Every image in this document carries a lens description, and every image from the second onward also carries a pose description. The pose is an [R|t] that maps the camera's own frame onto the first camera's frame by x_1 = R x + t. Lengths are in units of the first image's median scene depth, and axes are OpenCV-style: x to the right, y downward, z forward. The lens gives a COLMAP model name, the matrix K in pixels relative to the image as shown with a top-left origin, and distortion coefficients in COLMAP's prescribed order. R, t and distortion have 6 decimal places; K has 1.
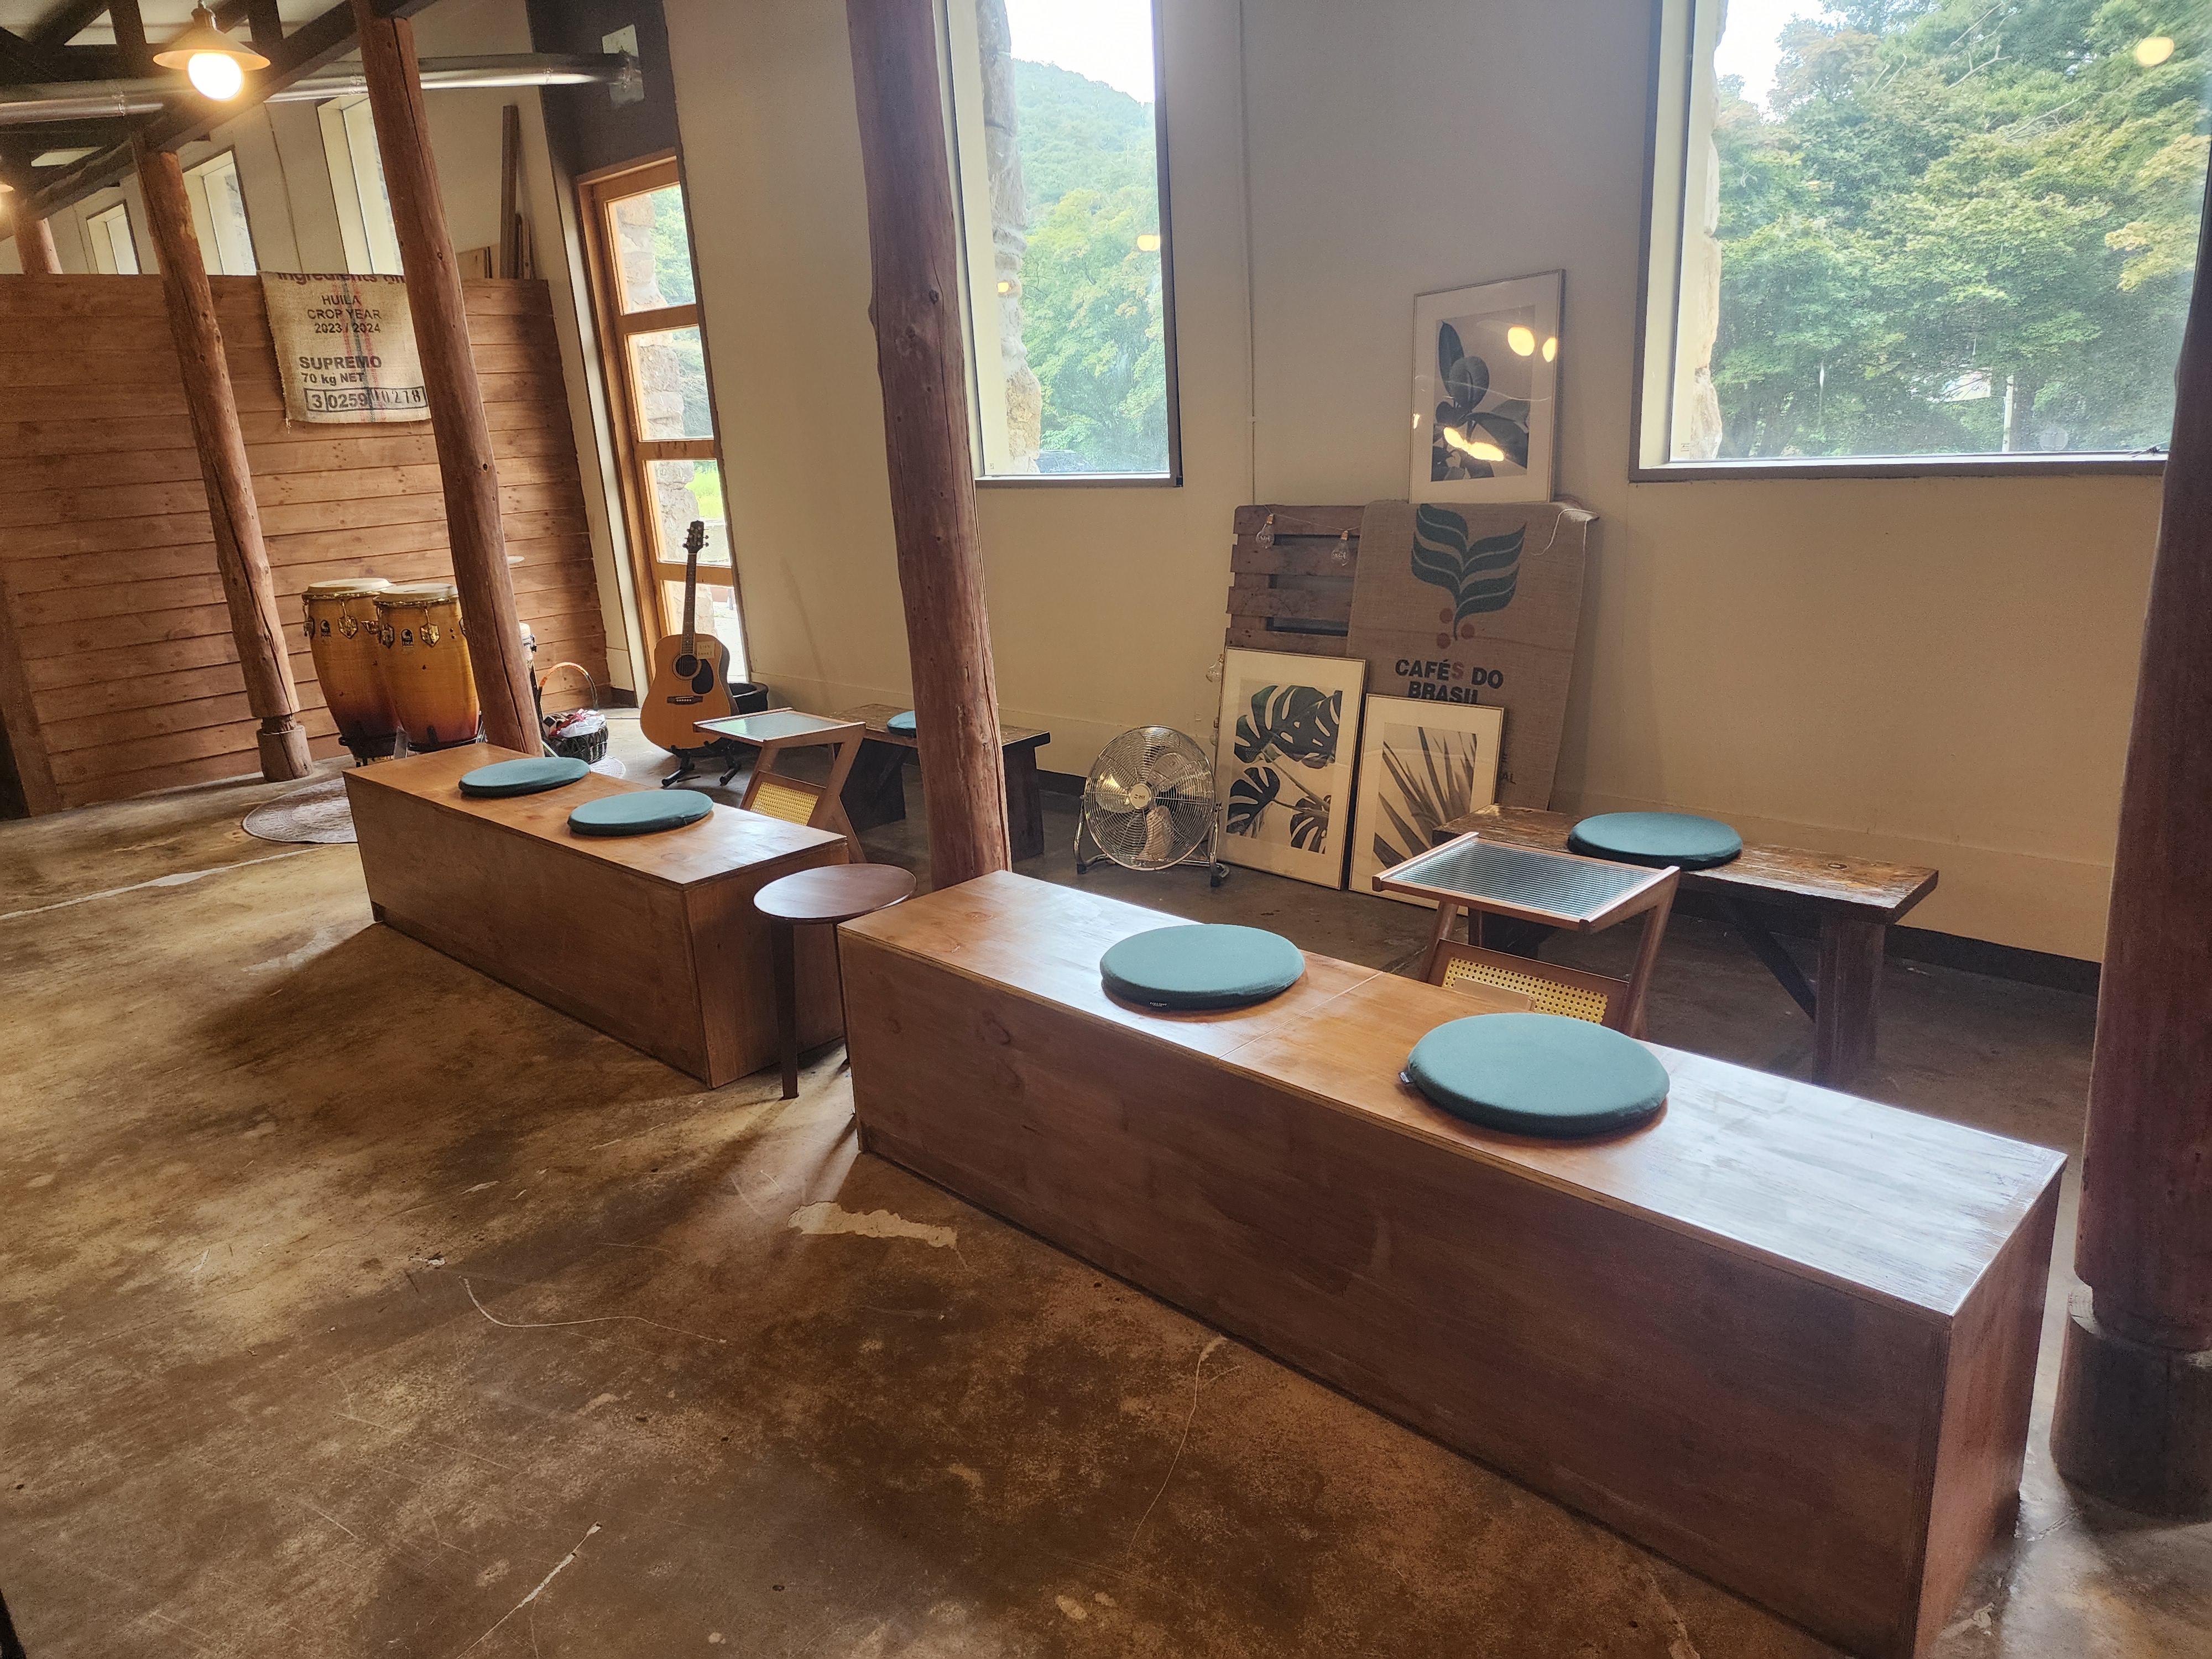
lens RADIAL K [[1499.1, 0, 1112.8], [0, 1499.1, 824.7], [0, 0, 1]] dist [0.052928, -0.059752]
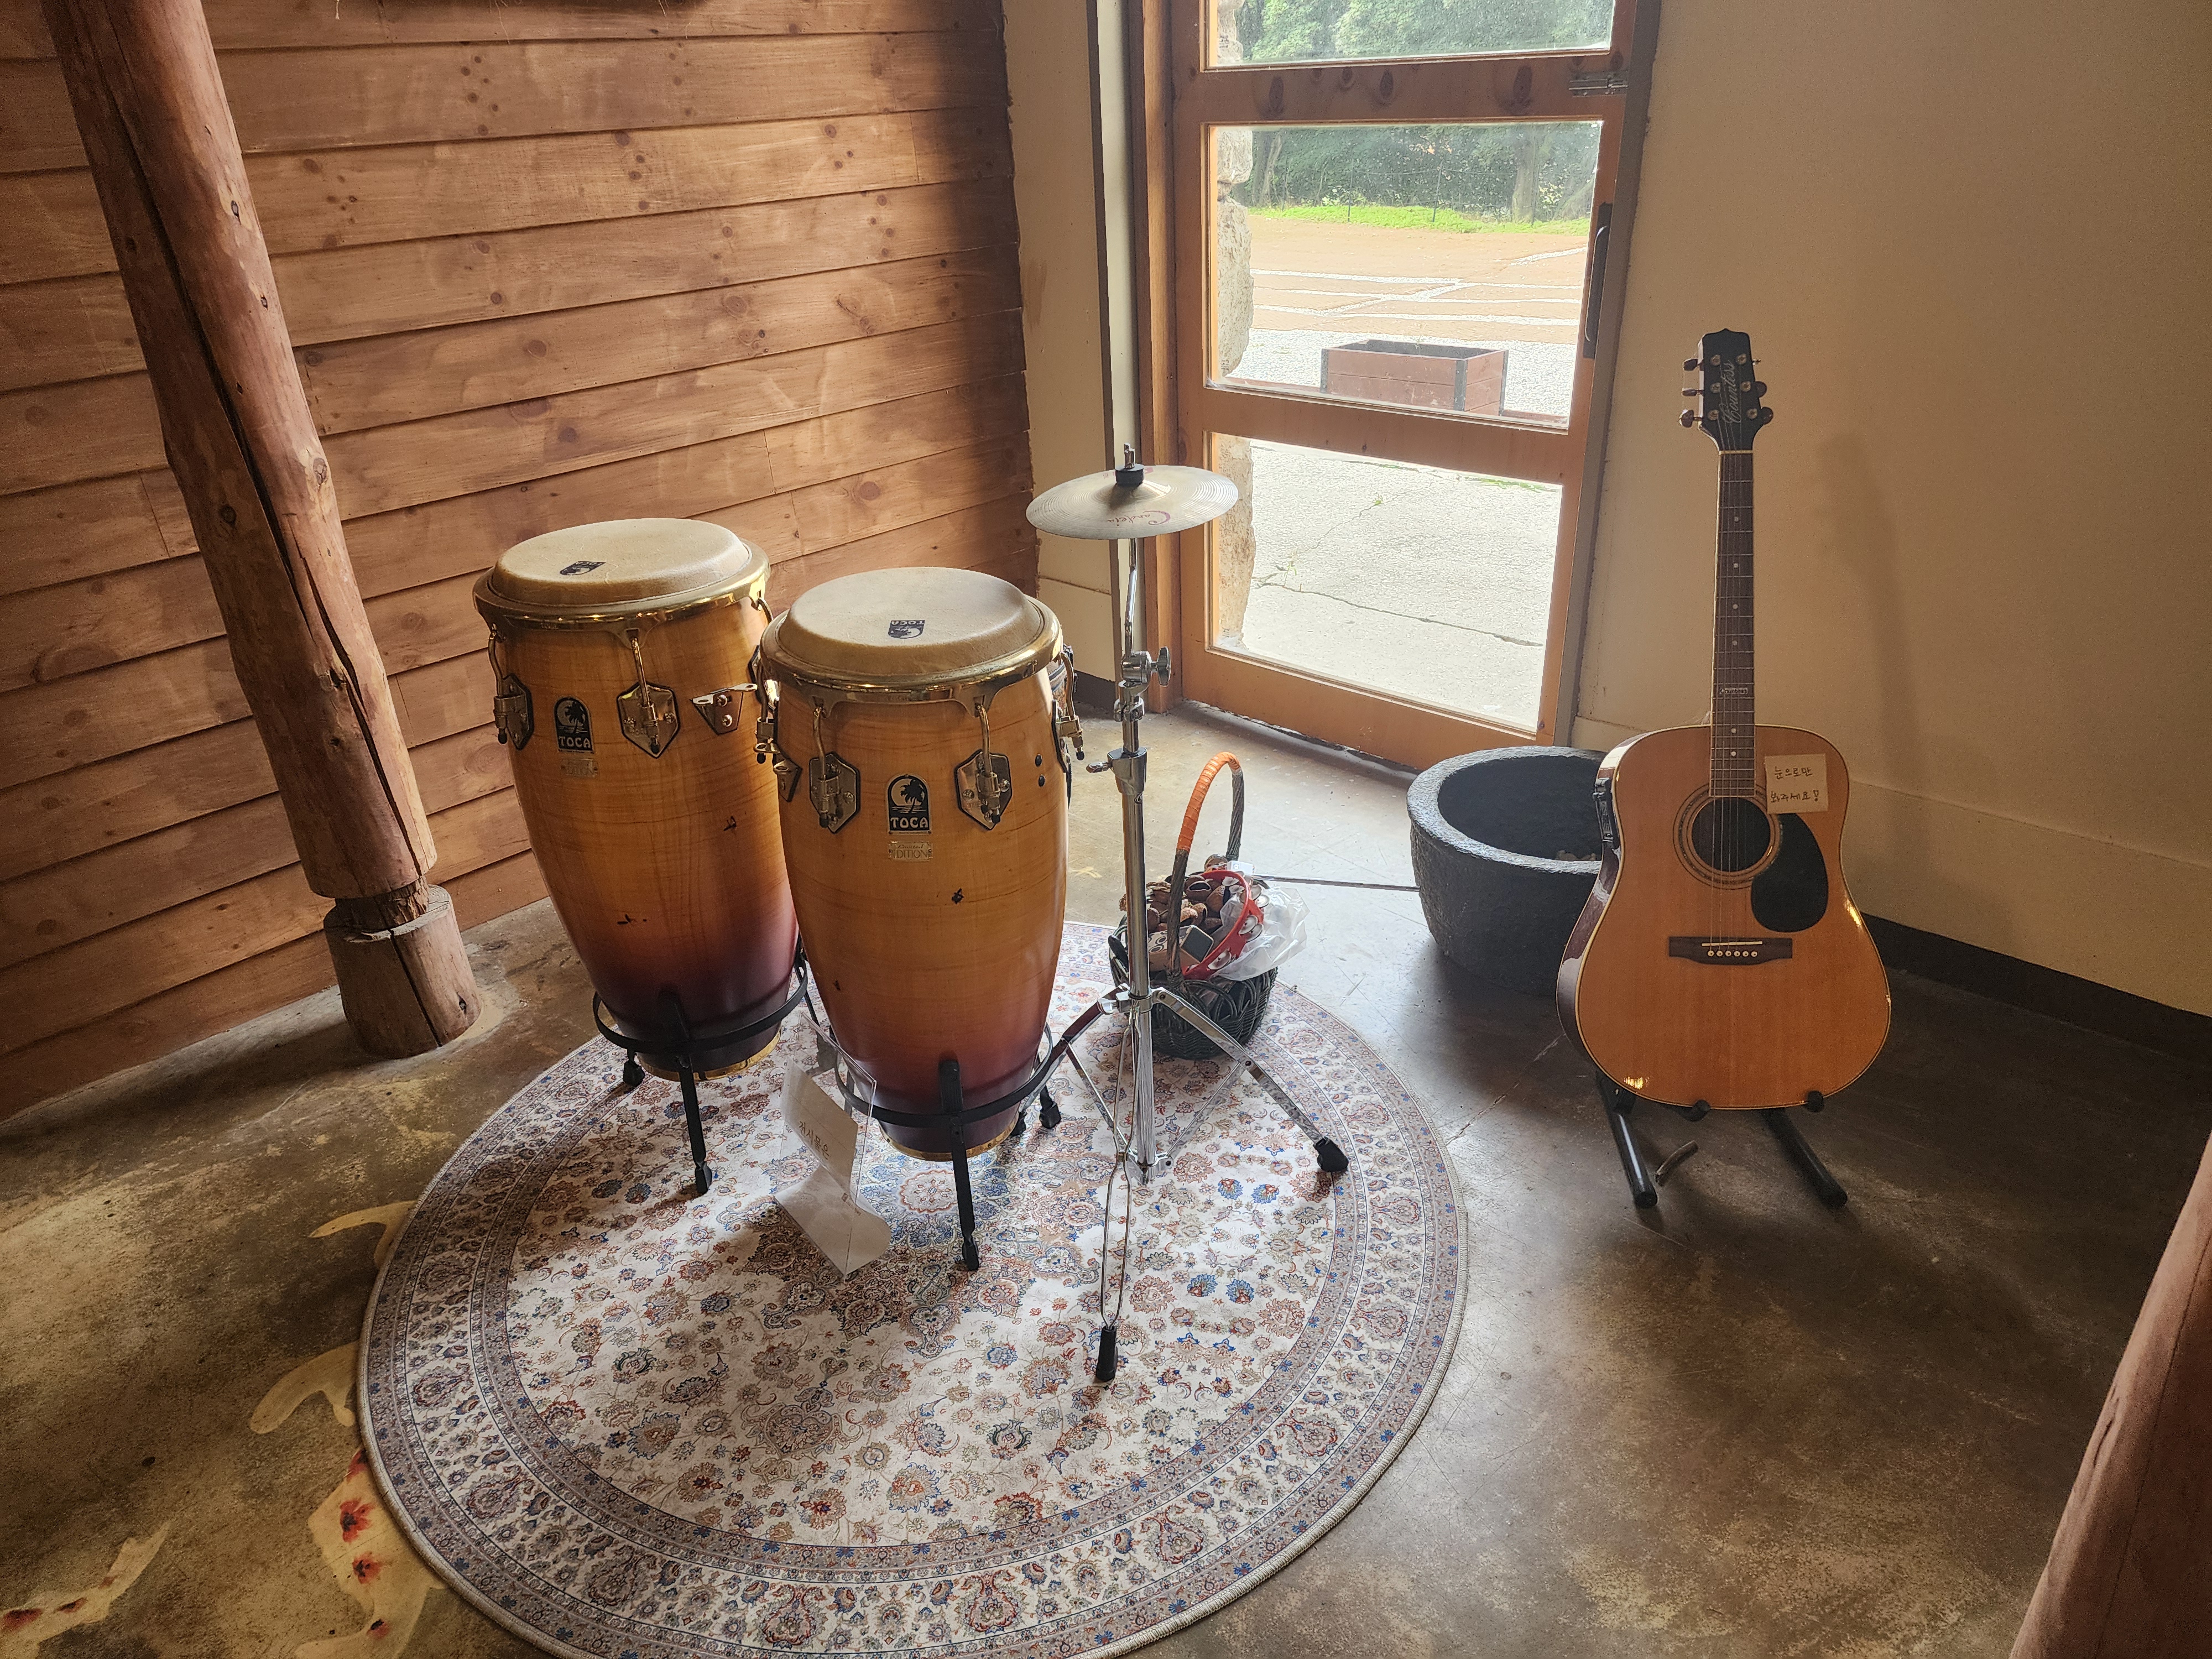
lens RADIAL K [[1499.1, 0, 1094.4], [0, 1499.1, 844.5], [0, 0, 1]] dist [0.052928, -0.059752]
pose [[0.999861, 0.007869, 0.014699, -0.388747], [-0.010587, 0.980707, 0.195196, -0.151138], [-0.012879, -0.195324, 0.980654, 0.651488]]
